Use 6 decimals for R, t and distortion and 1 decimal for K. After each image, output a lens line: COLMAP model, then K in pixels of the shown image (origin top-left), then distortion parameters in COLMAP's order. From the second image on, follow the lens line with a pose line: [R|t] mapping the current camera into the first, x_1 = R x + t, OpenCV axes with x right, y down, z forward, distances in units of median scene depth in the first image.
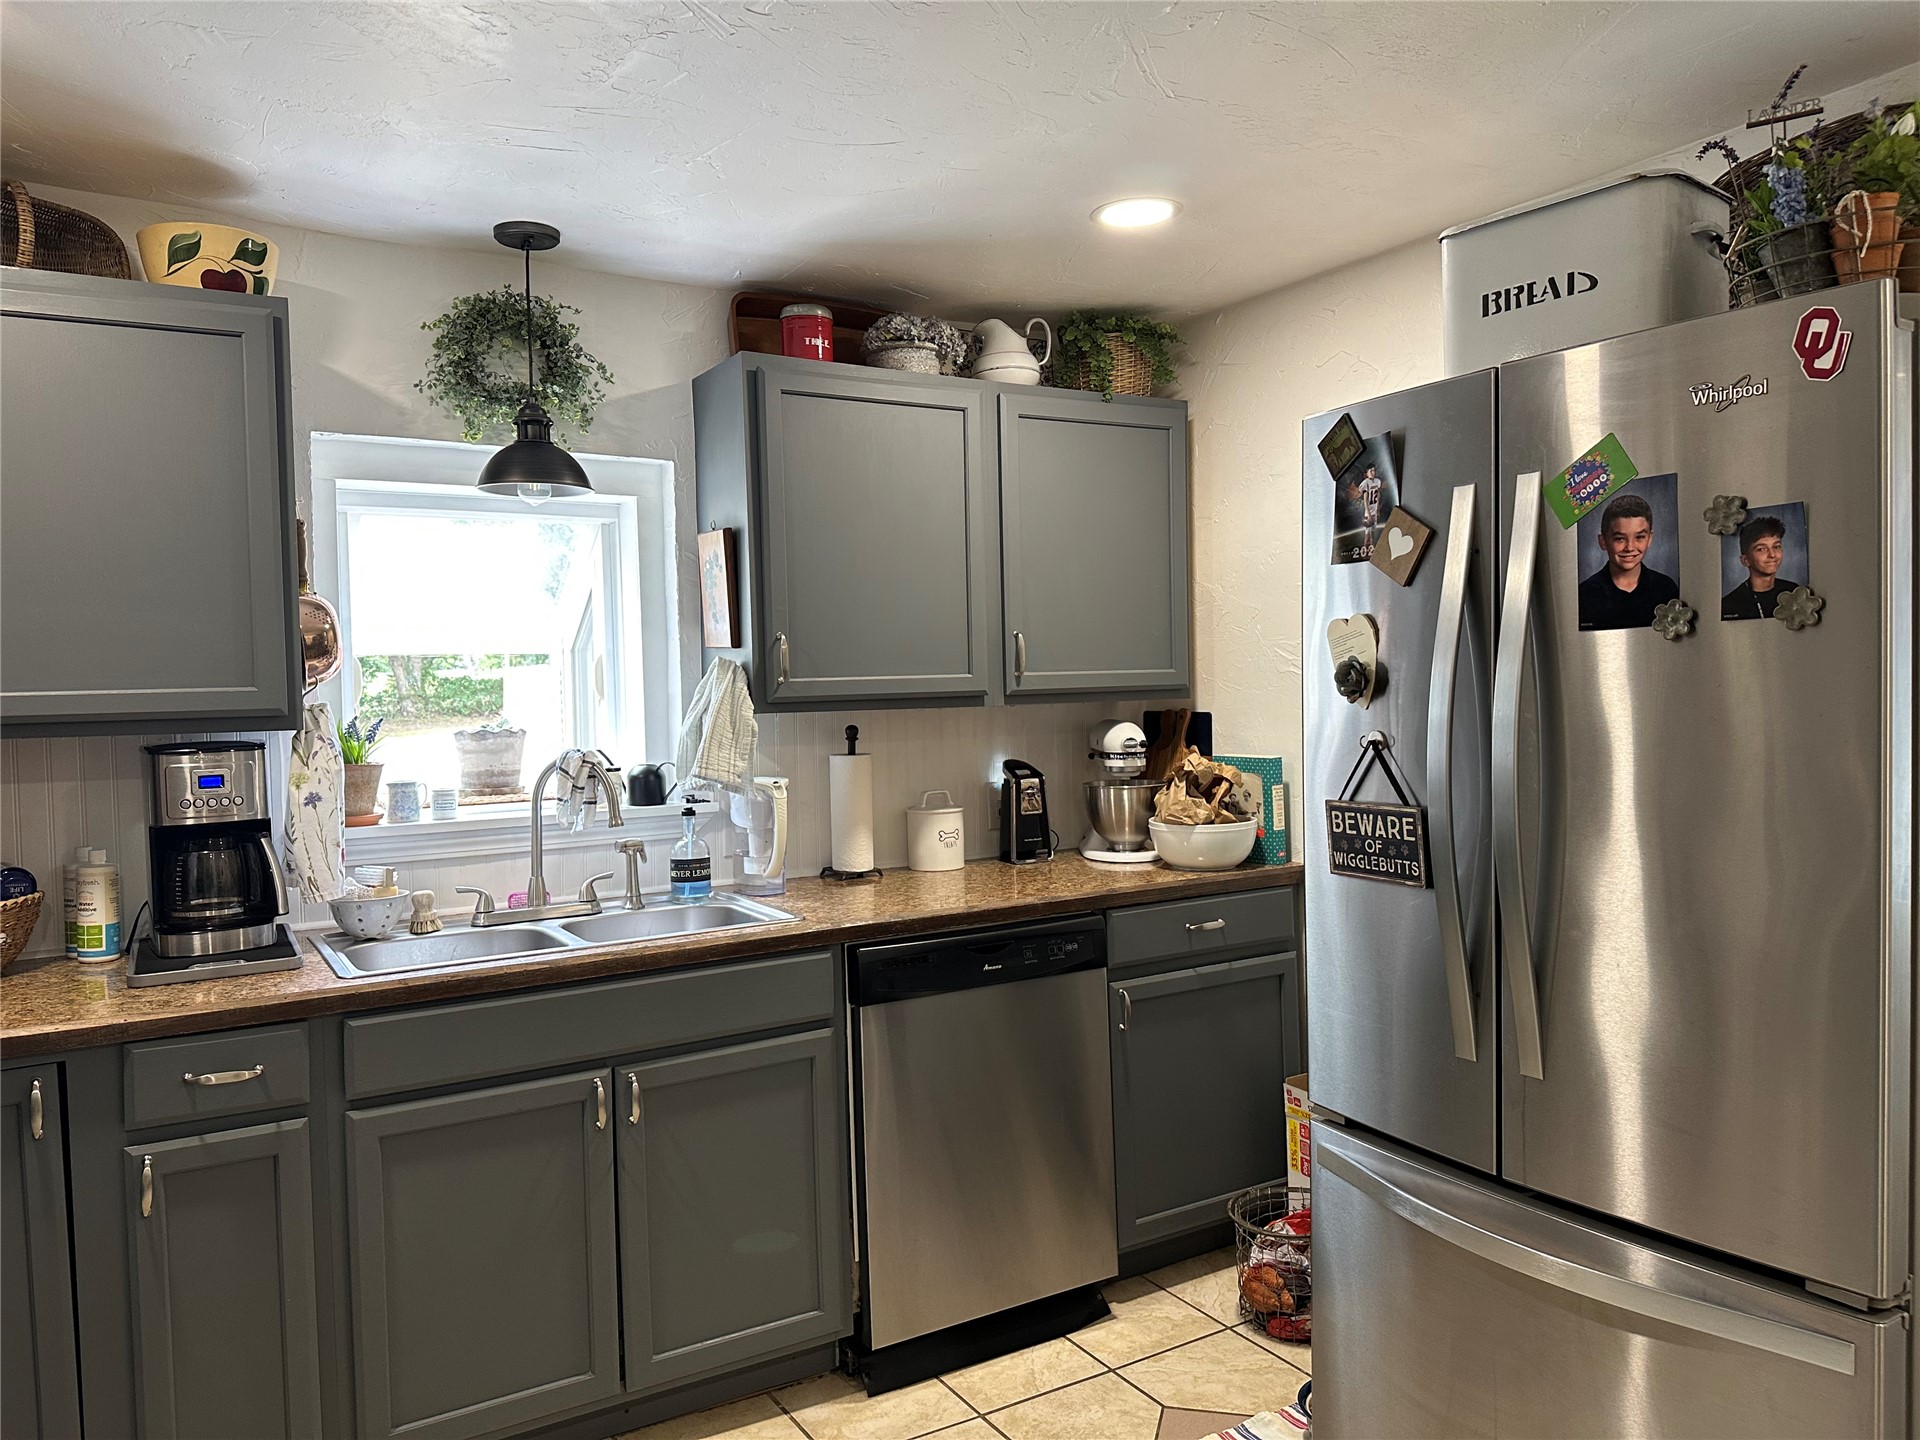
lens RADIAL K [[1343.7, 0, 968.9], [0, 1343.7, 715.0], [0, 0, 1]] dist [0.058640, -0.078370]
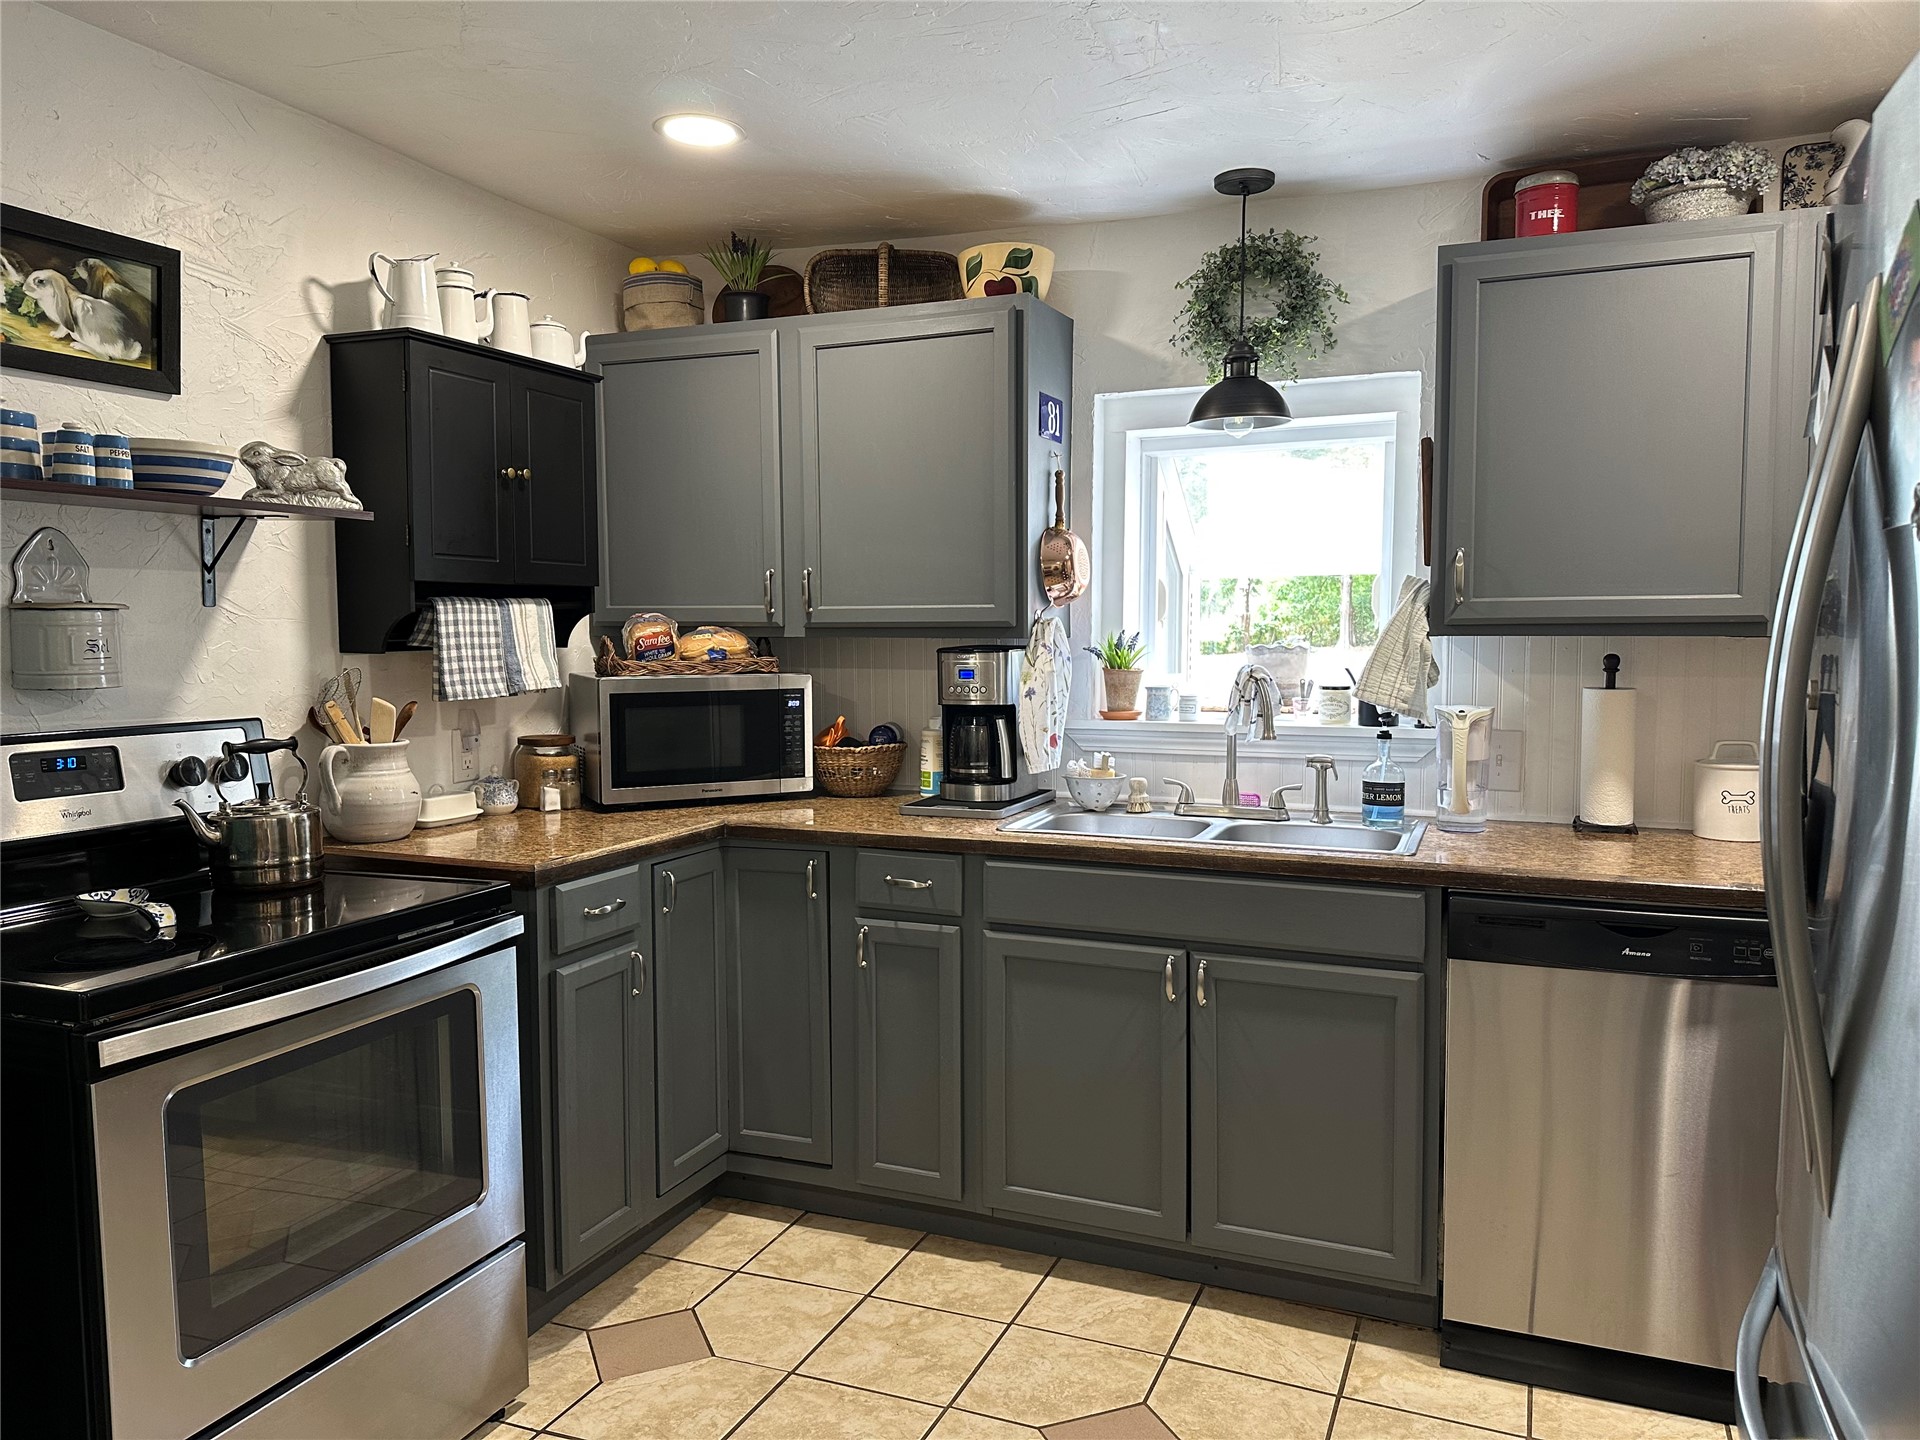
lens RADIAL K [[1353.1, 0, 960.0], [0, 1353.1, 720.0], [0, 0, 1]] dist [0.064134, -0.078888]
pose [[0.587879, 0.078945, -0.805088, 0.497286], [-0.028516, 0.996631, 0.076905, -0.007725], [0.808446, -0.022254, 0.588149, 0.197290]]
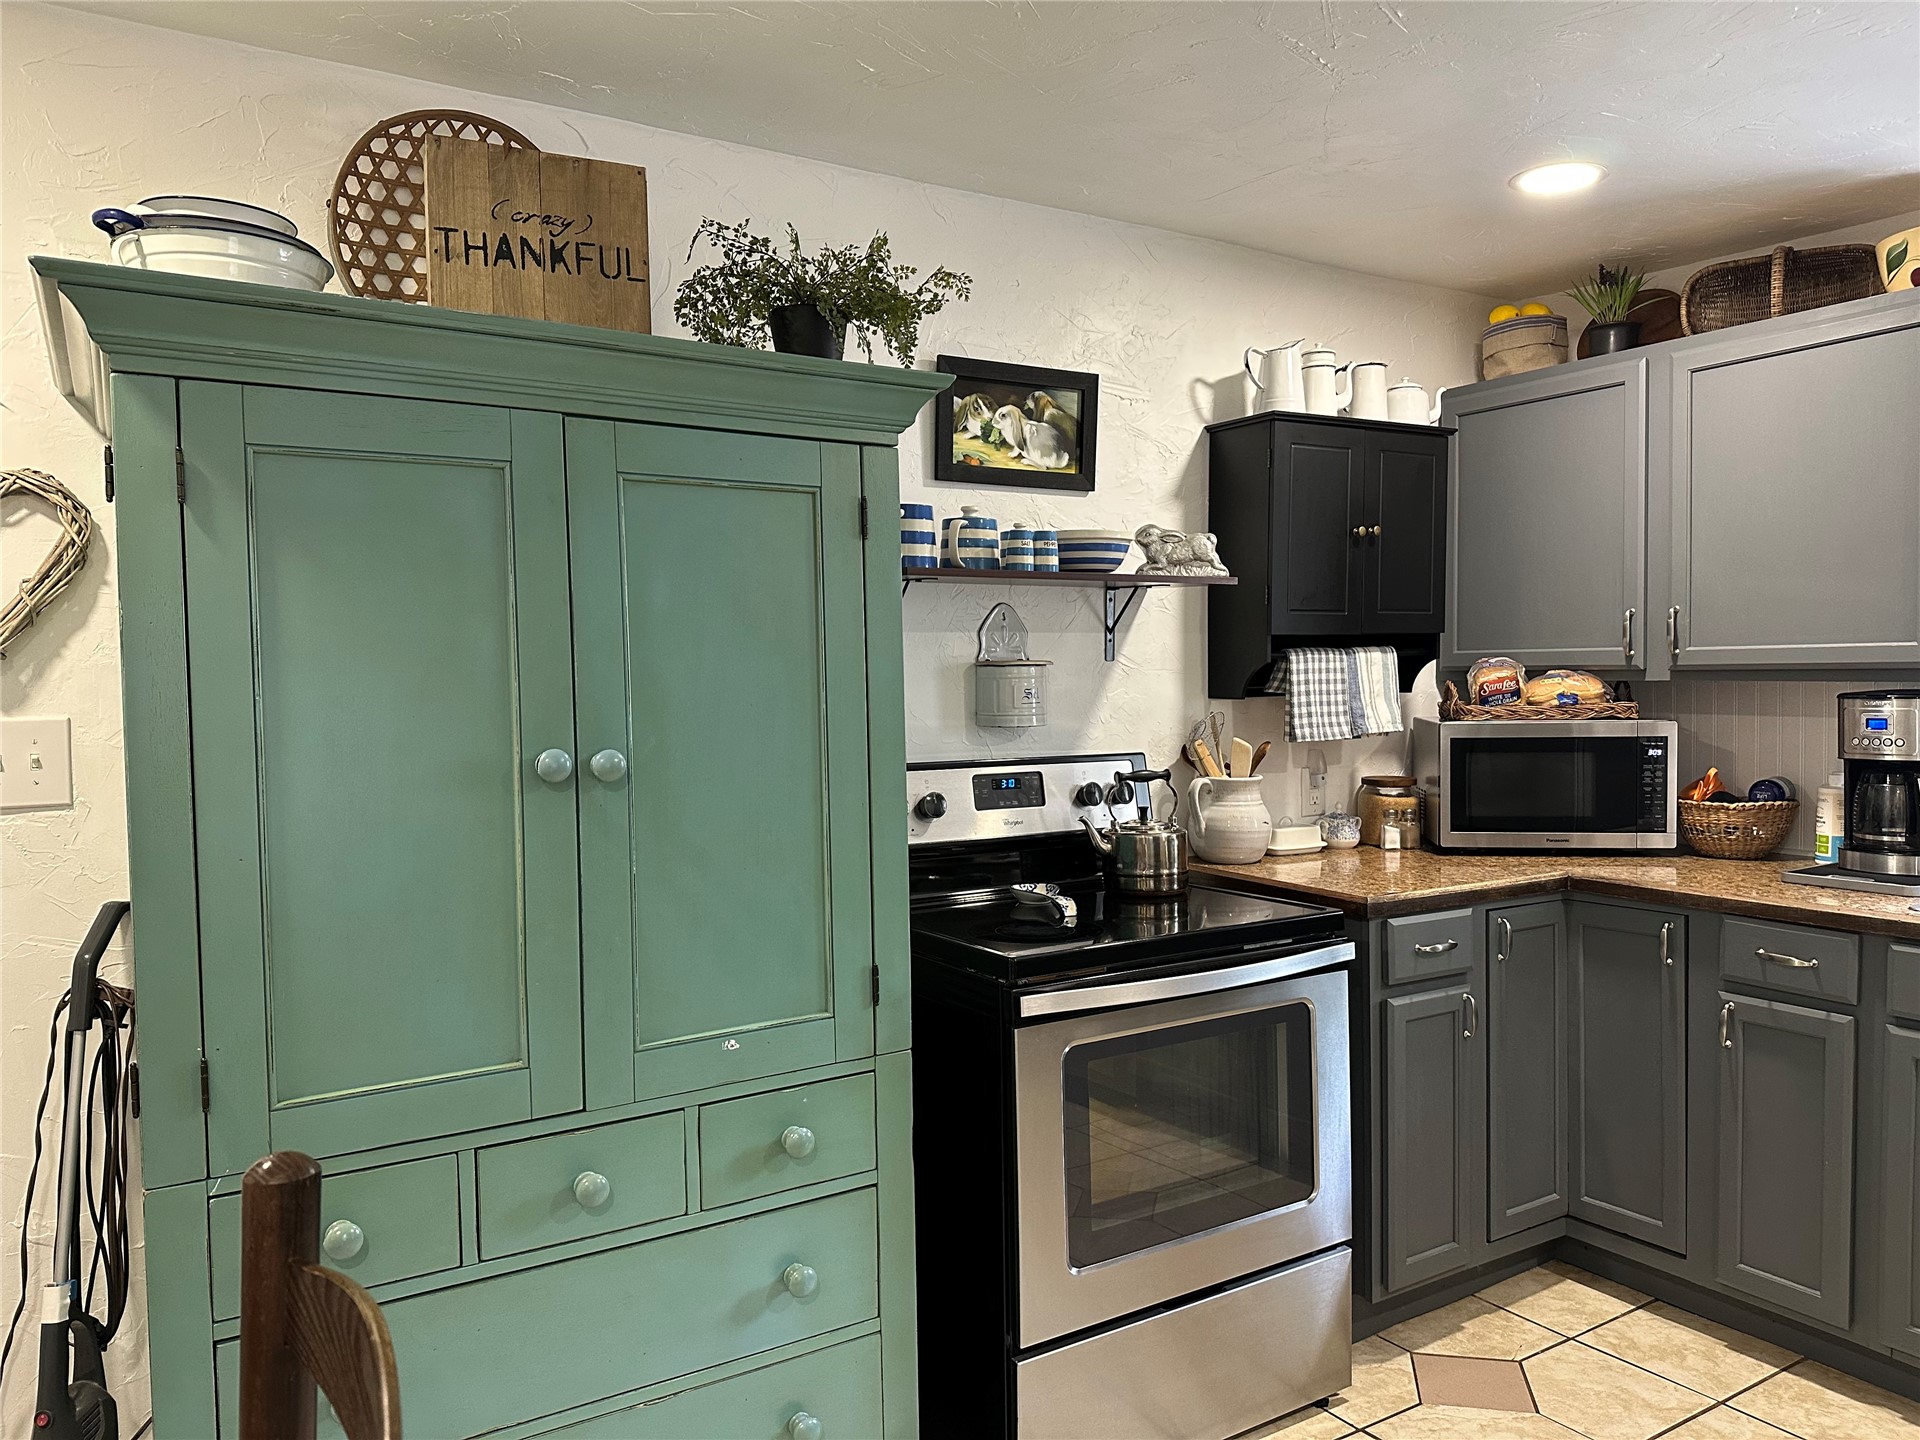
lens RADIAL K [[1353.1, 0, 960.0], [0, 1353.1, 720.0], [0, 0, 1]] dist [0.064134, -0.078888]
pose [[0.008736, 0.059374, -0.998198, 0.575766], [-0.010057, 0.998190, 0.059285, -0.015223], [0.999911, 0.009521, 0.009317, 0.198782]]
